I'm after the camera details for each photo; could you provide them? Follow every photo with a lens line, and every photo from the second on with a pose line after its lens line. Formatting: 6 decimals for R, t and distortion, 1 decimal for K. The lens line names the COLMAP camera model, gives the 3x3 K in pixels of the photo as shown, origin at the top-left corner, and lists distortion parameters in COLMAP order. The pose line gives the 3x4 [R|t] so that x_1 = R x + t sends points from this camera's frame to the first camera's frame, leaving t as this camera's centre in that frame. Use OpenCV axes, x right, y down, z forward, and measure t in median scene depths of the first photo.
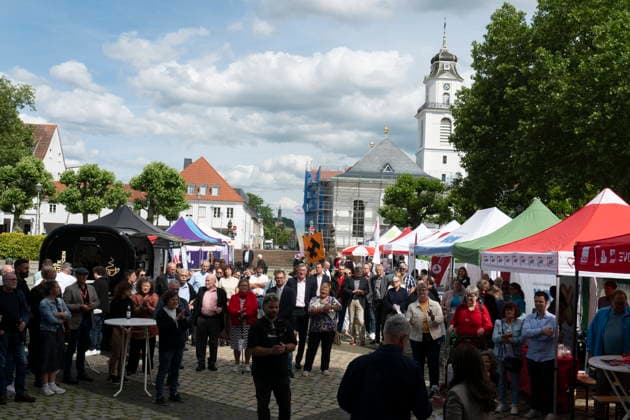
lens RADIAL K [[734.6, 0, 315.0], [0, 734.6, 210.0], [0, 0, 1]] dist [0.006100, 0.013293]
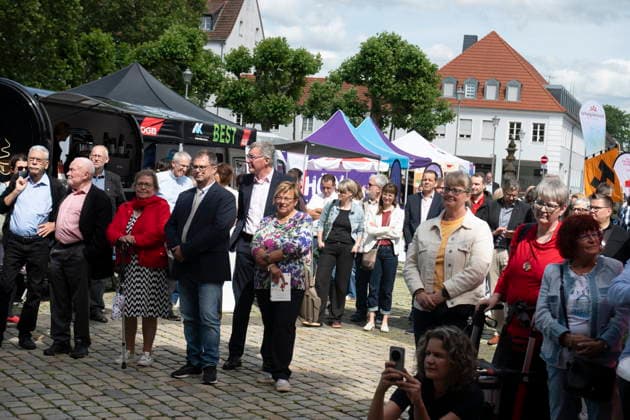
lens RADIAL K [[1251.7, 0, 315.0], [0, 1251.7, 210.0], [0, 0, 1]] dist [0.001721, 0.176012]
pose [[0.933510, 0.038093, -0.356522, 0.080777], [-0.021176, 0.998462, 0.051235, 0.021664], [0.357926, -0.040278, 0.932881, 0.083312]]
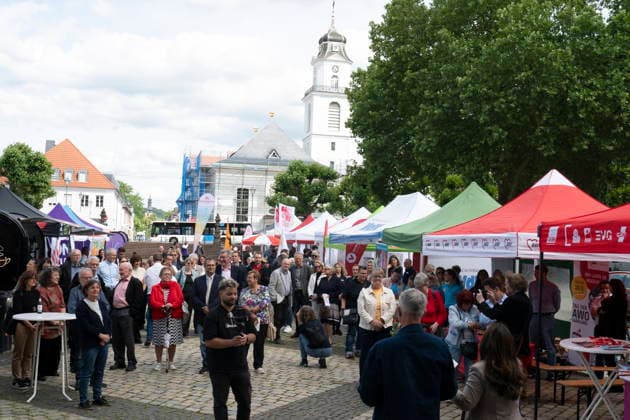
lens RADIAL K [[785.1, 0, 315.0], [0, 785.1, 210.0], [0, 0, 1]] dist [-0.006184, 0.028311]
pose [[0.985569, 0.002028, 0.169261, -0.023003], [-0.003917, 0.999934, 0.010824, 0.003631], [-0.169228, -0.011331, 0.985512, 0.007430]]
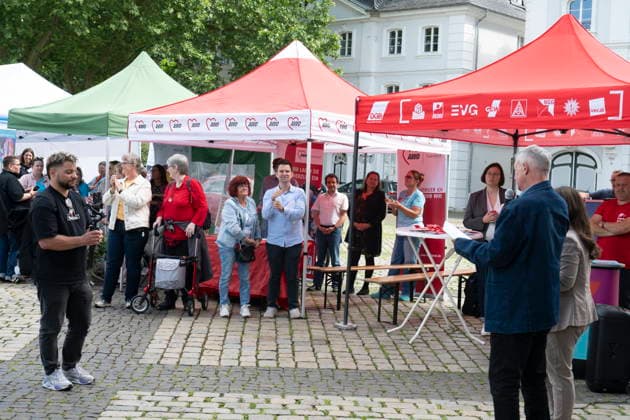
lens RADIAL K [[991.9, 0, 315.0], [0, 991.9, 210.0], [0, 0, 1]] dist [-0.010156, -0.001575]
pose [[0.693316, -0.032553, 0.719898, -0.099498], [-0.046224, 0.994913, 0.089506, 0.014516], [-0.719150, -0.095333, 0.688284, 0.047615]]
